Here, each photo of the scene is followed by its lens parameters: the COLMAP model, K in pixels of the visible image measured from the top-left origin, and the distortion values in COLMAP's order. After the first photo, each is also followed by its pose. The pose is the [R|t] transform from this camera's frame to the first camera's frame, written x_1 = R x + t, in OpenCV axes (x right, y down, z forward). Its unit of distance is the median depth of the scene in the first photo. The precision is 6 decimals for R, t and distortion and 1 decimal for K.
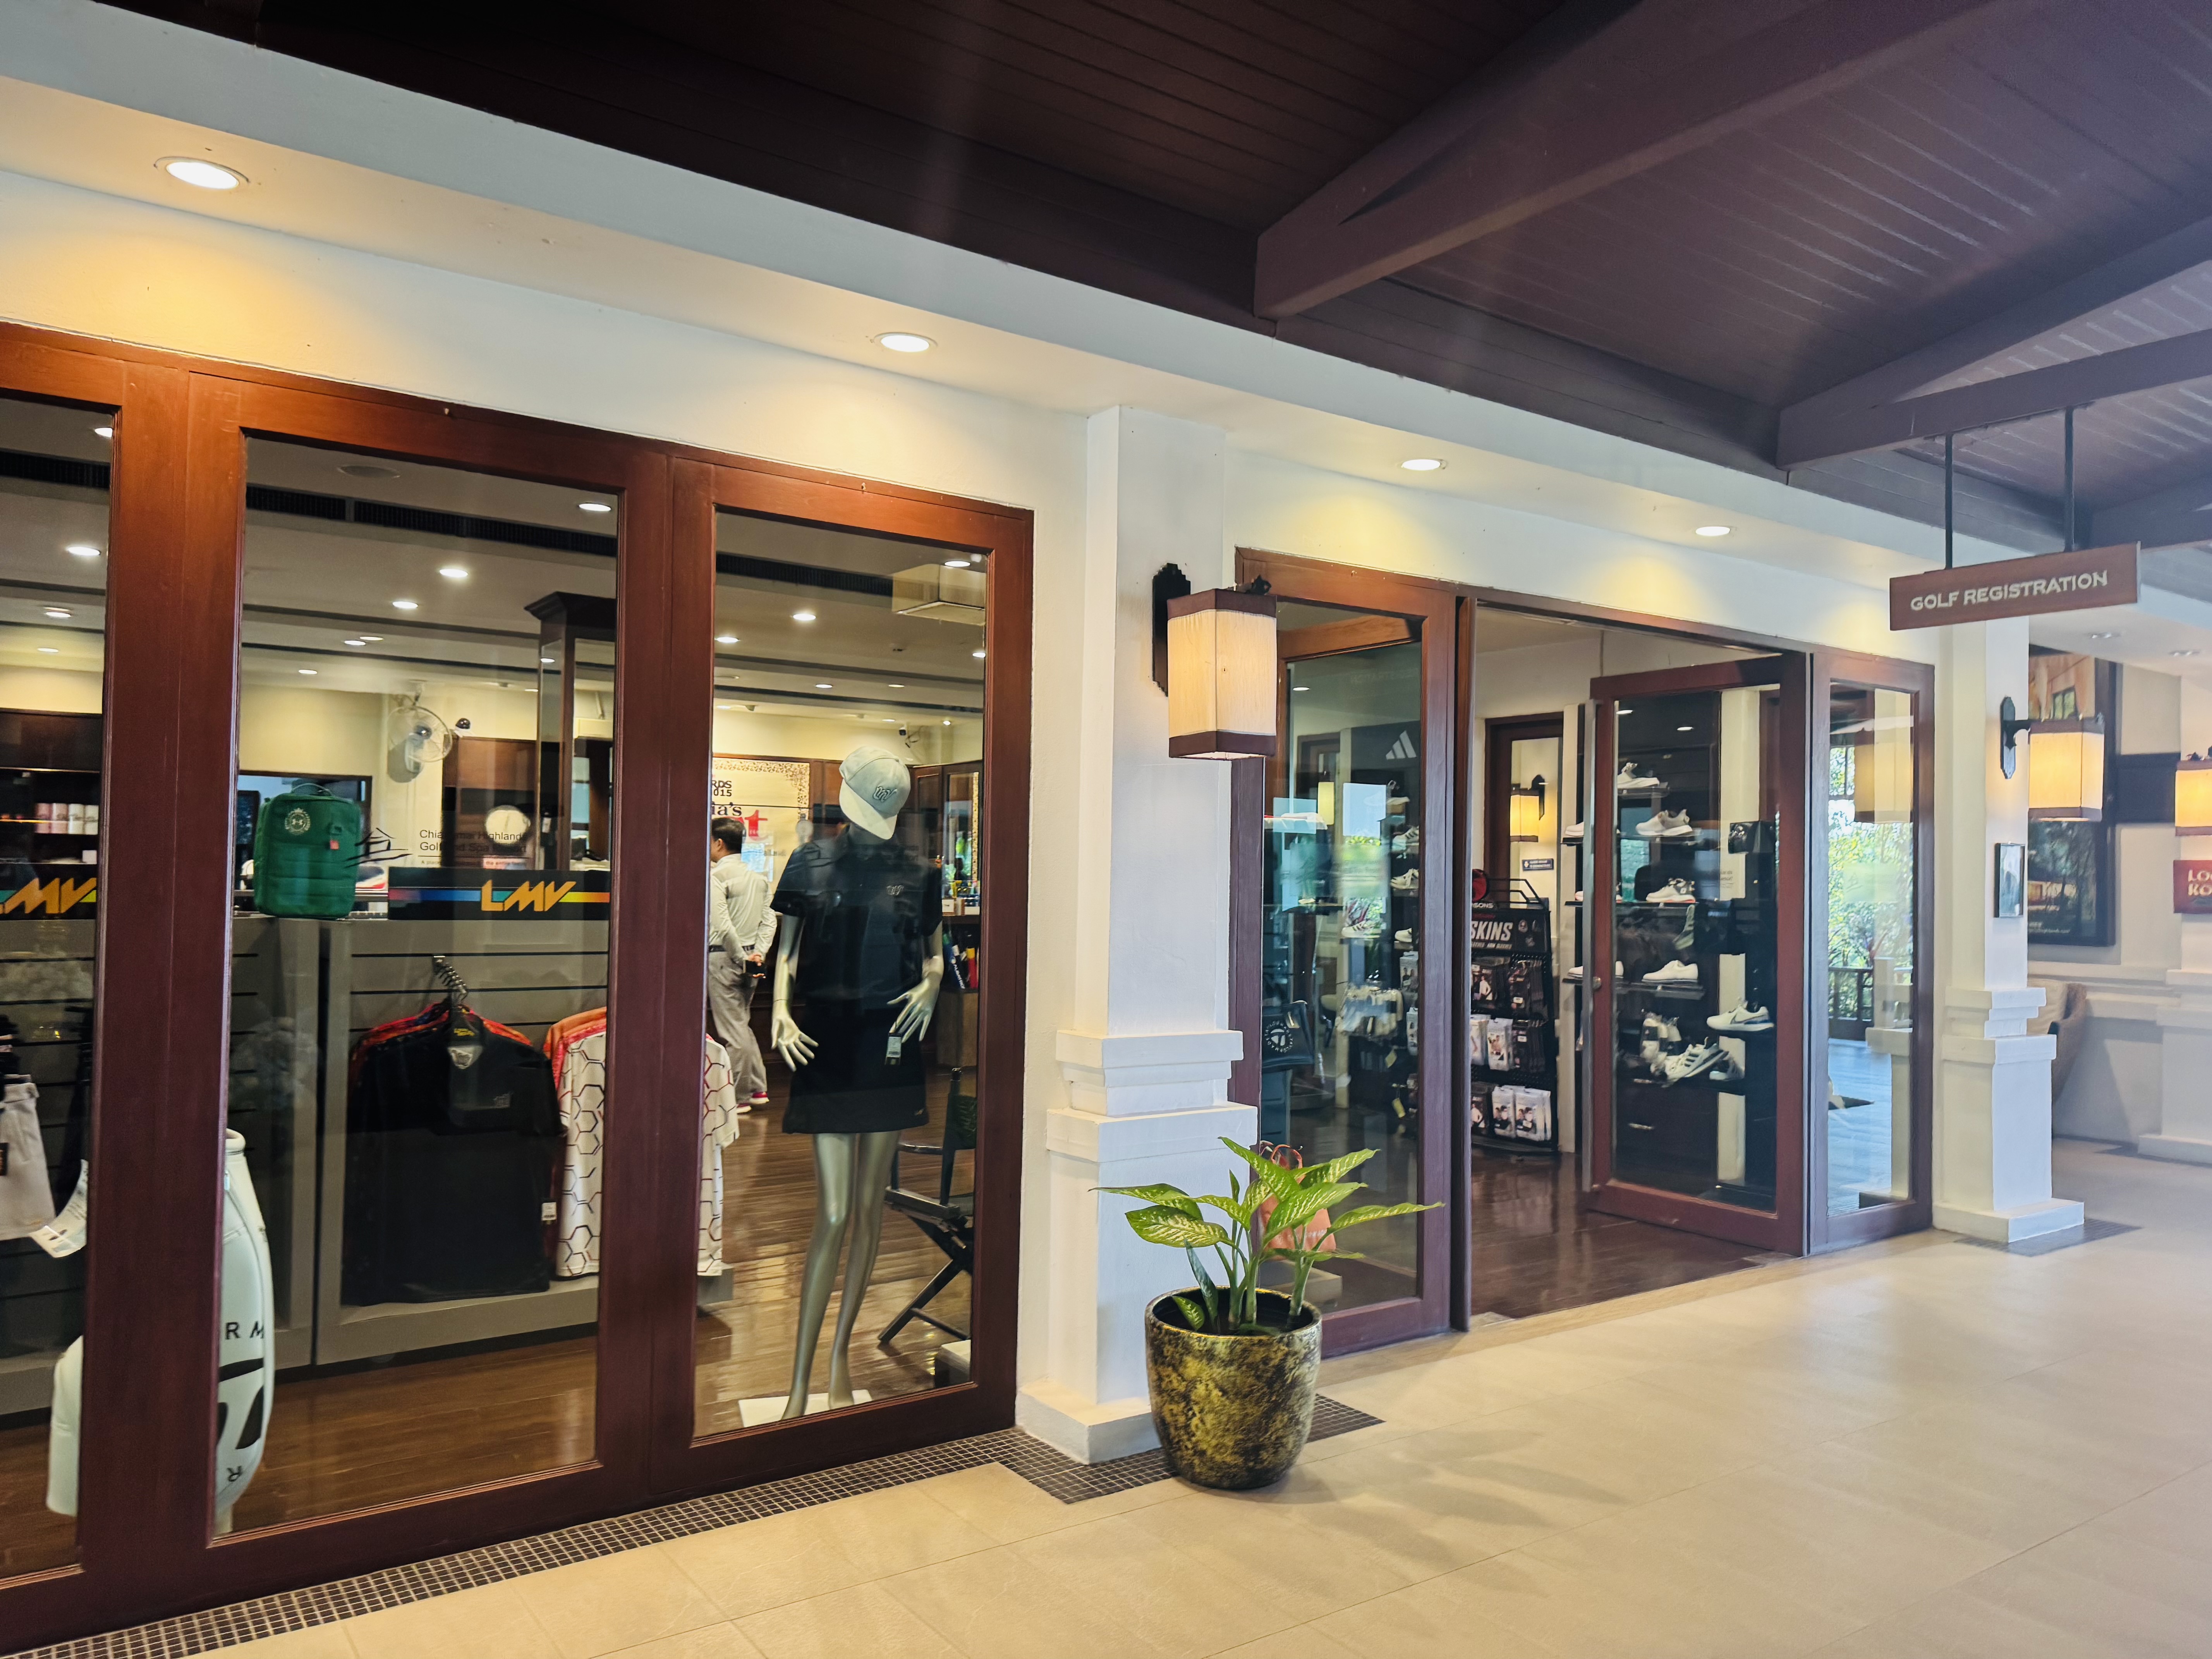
lens RADIAL K [[1562.8, 0, 1106.0], [0, 1562.8, 829.5], [0, 0, 1]] dist [0.007934, 0.000684]
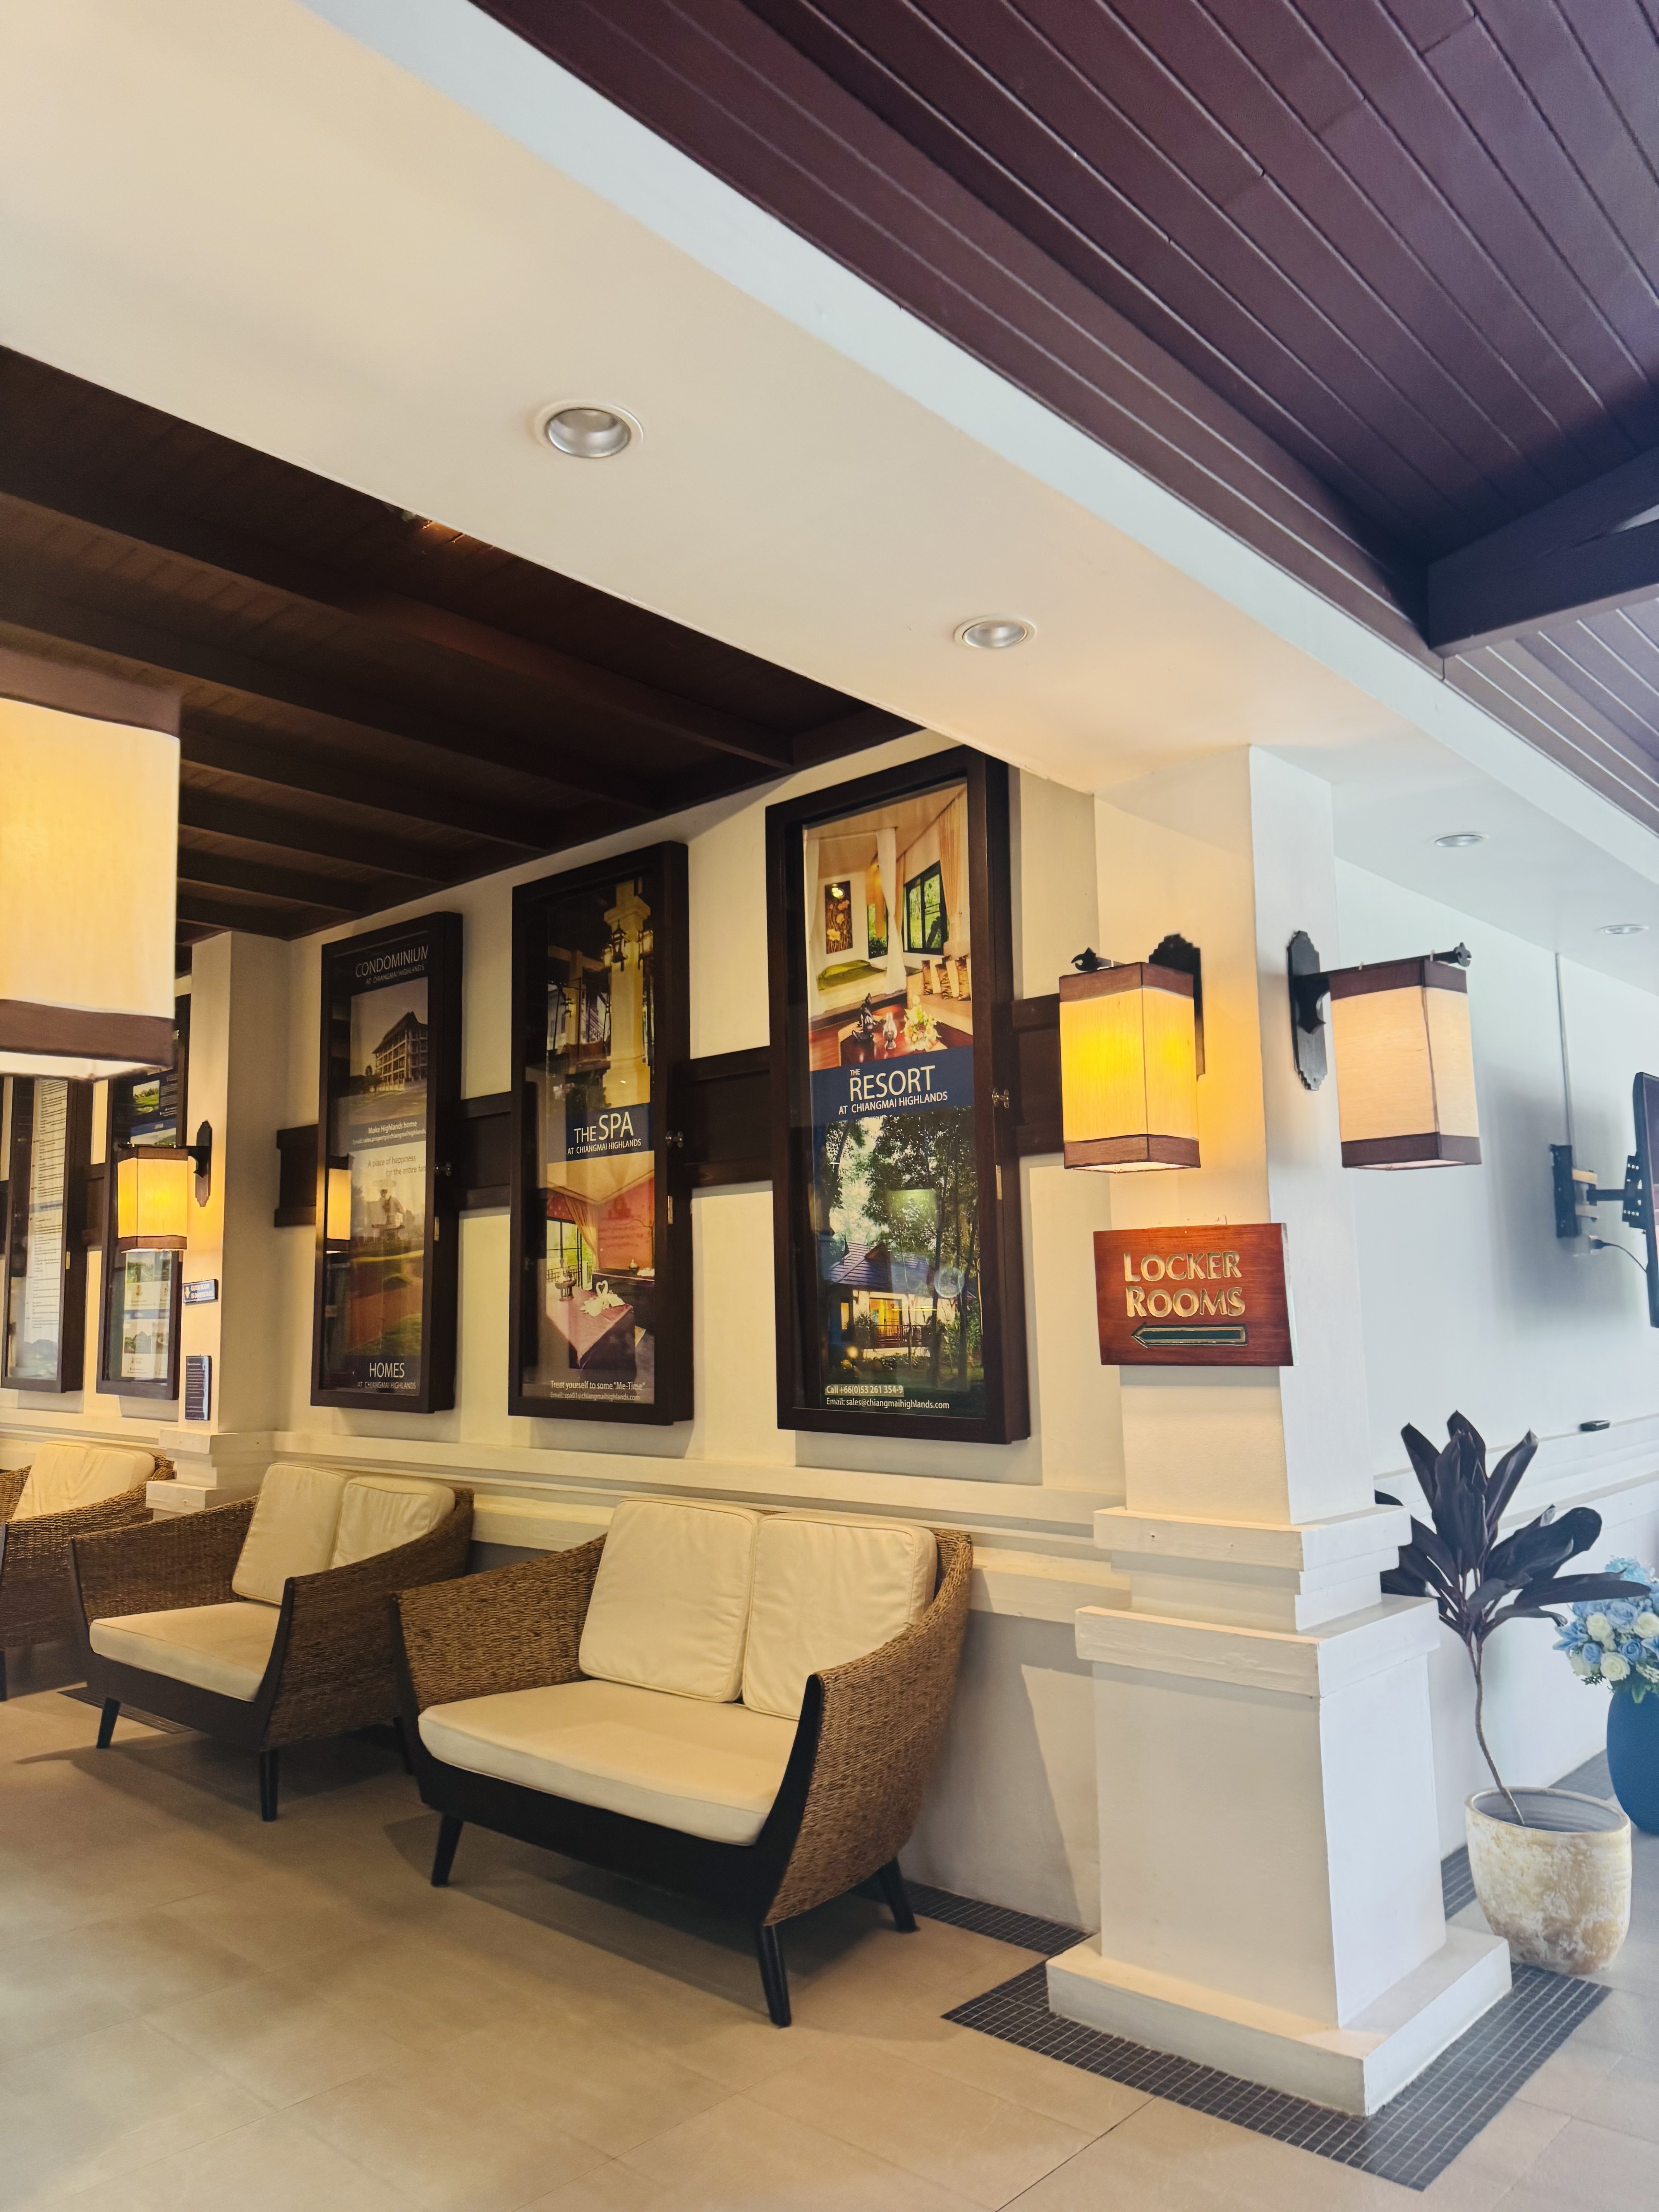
lens RADIAL K [[1562.8, 0, 829.5], [0, 1562.8, 1106.0], [0, 0, 1]] dist [0.007934, 0.000684]
pose [[0.932185, -0.075995, -0.353915, 0.746617], [0.040433, 0.993456, -0.106823, 0.026964], [0.359717, 0.085269, 0.929157, 0.573340]]
